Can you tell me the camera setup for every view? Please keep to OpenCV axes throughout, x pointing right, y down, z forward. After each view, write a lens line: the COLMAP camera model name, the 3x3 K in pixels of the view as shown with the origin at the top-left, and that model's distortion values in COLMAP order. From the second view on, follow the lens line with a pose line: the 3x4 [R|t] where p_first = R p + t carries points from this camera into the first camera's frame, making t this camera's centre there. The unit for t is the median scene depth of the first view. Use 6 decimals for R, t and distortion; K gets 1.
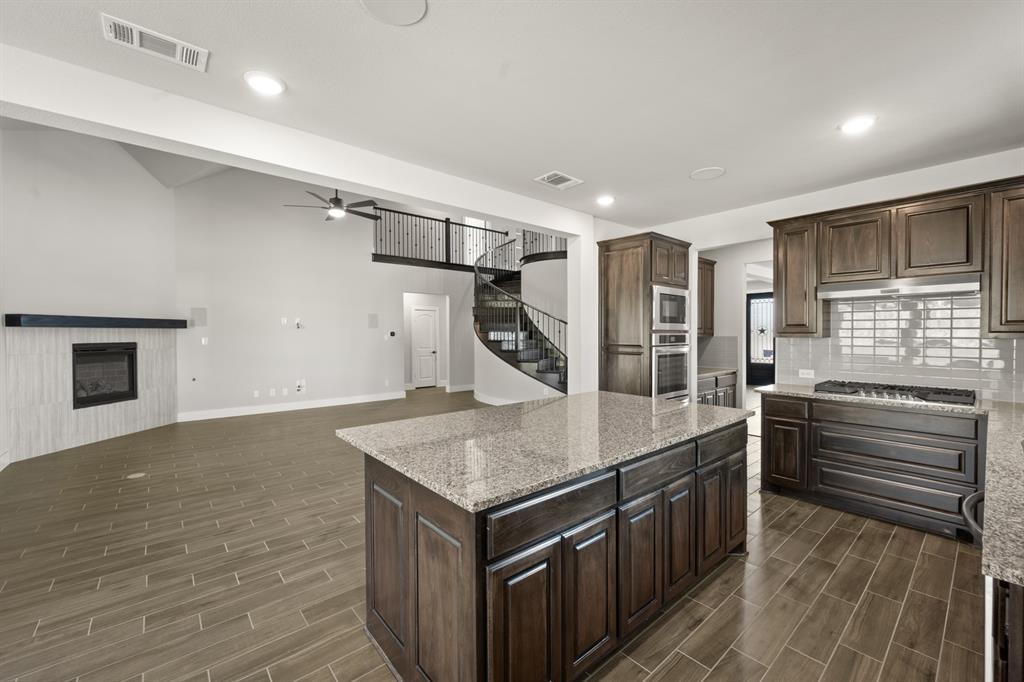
lens RADIAL K [[416.3, 0, 512.8], [0, 416.3, 336.8], [0, 0, 1]] dist [-0.001712, -0.000234]
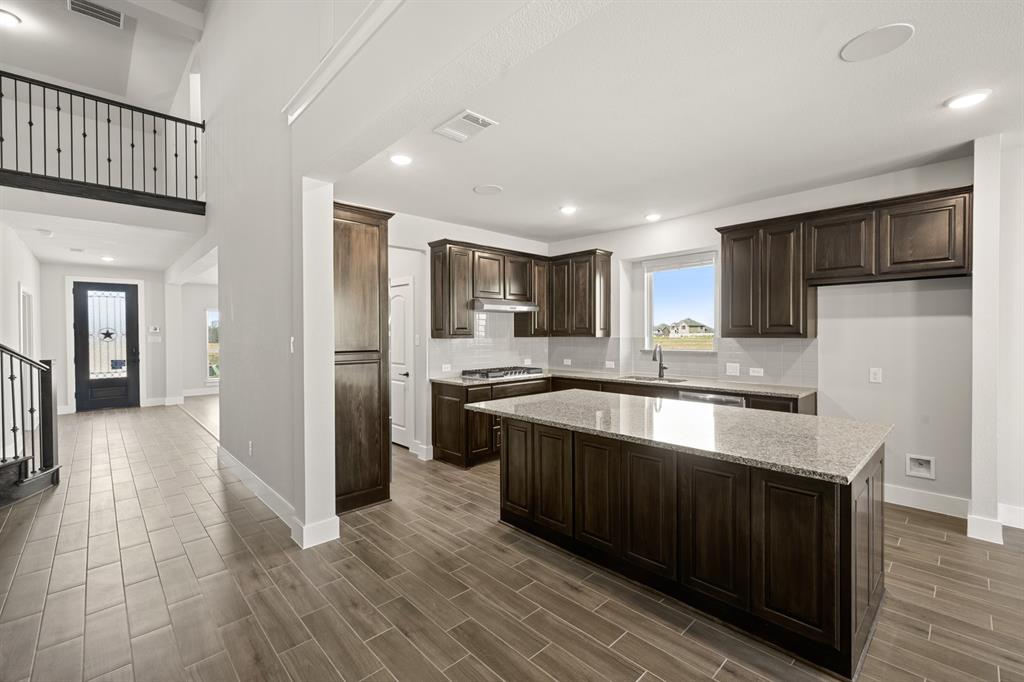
lens RADIAL K [[437.0, 0, 514.7], [0, 437.0, 337.3], [0, 0, 1]] dist [0.000982, 0.000214]
pose [[-0.059418, -0.004133, 0.998225, -0.372062], [0.015943, 0.999860, 0.005088, -0.003253], [-0.998106, 0.016217, -0.059344, 0.539926]]
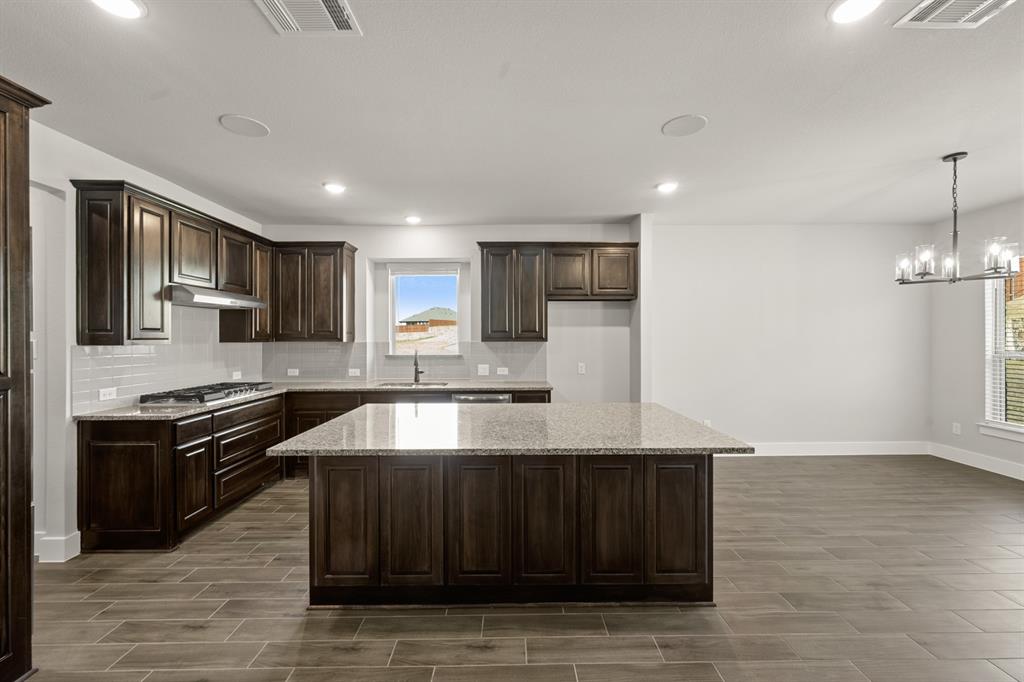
lens RADIAL K [[403.9, 0, 514.7], [0, 403.9, 337.7], [0, 0, 1]] dist [-0.000731, 0.000027]
pose [[-0.768455, 0.005029, 0.639884, -0.198883], [0.012157, 0.999903, 0.006741, -0.004936], [-0.639788, 0.012959, -0.768442, 0.673332]]
